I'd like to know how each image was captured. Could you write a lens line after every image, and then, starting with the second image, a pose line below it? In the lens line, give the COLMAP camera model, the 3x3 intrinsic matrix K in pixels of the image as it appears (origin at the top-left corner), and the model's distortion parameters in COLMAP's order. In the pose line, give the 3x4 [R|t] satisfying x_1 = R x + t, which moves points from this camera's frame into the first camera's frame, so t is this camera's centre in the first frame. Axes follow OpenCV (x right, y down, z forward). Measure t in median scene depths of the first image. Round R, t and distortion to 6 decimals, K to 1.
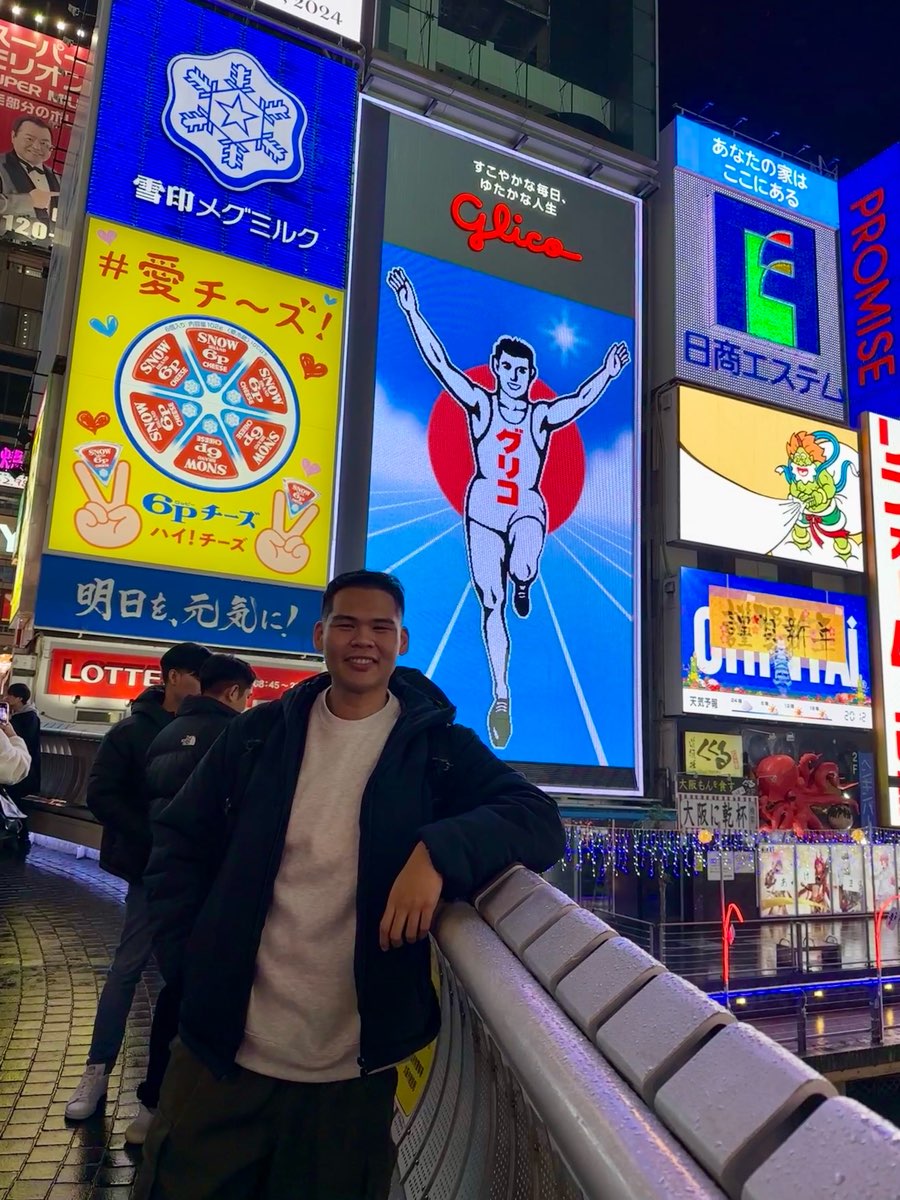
lens RADIAL K [[925.8, 0, 450.2], [0, 925.8, 588.4], [0, 0, 1]] dist [0.178436, -0.375082]
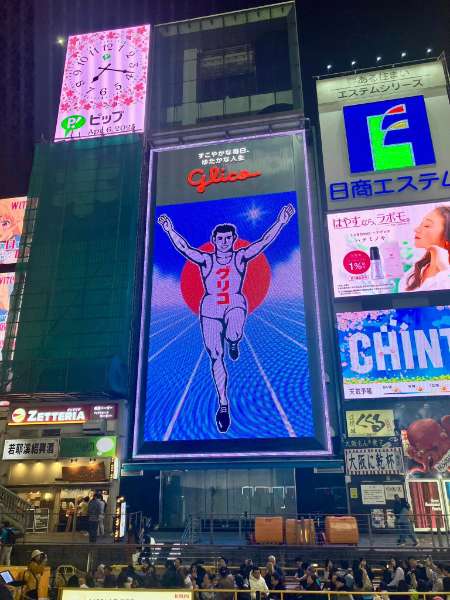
lens RADIAL K [[482.3, 0, 227.9], [0, 482.3, 296.7], [0, 0, 1]] dist [0.101733, -0.267354]
pose [[0.794578, -0.260035, -0.548660, 0.628598], [0.162669, 0.961783, -0.220253, 0.118731], [0.584966, 0.085759, 0.806511, 0.183586]]
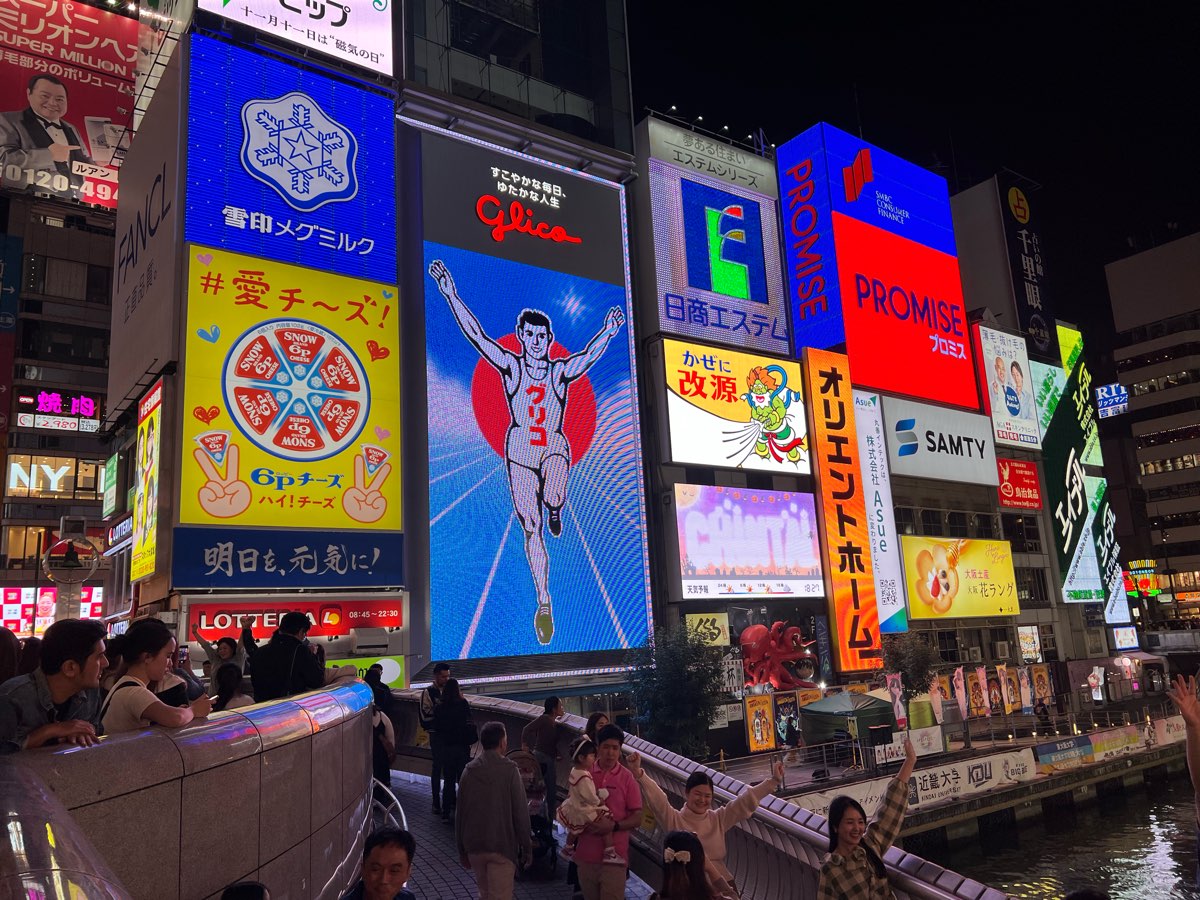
lens RADIAL K [[903.8, 0, 597.1], [0, 903.8, 454.8], [0, 0, 1]] dist [0.073247, -0.094828]
pose [[0.984100, -0.058800, 0.167602, -0.062842], [0.059431, 0.998232, 0.001256, -0.075041], [-0.167379, 0.008725, 0.985854, -0.200353]]
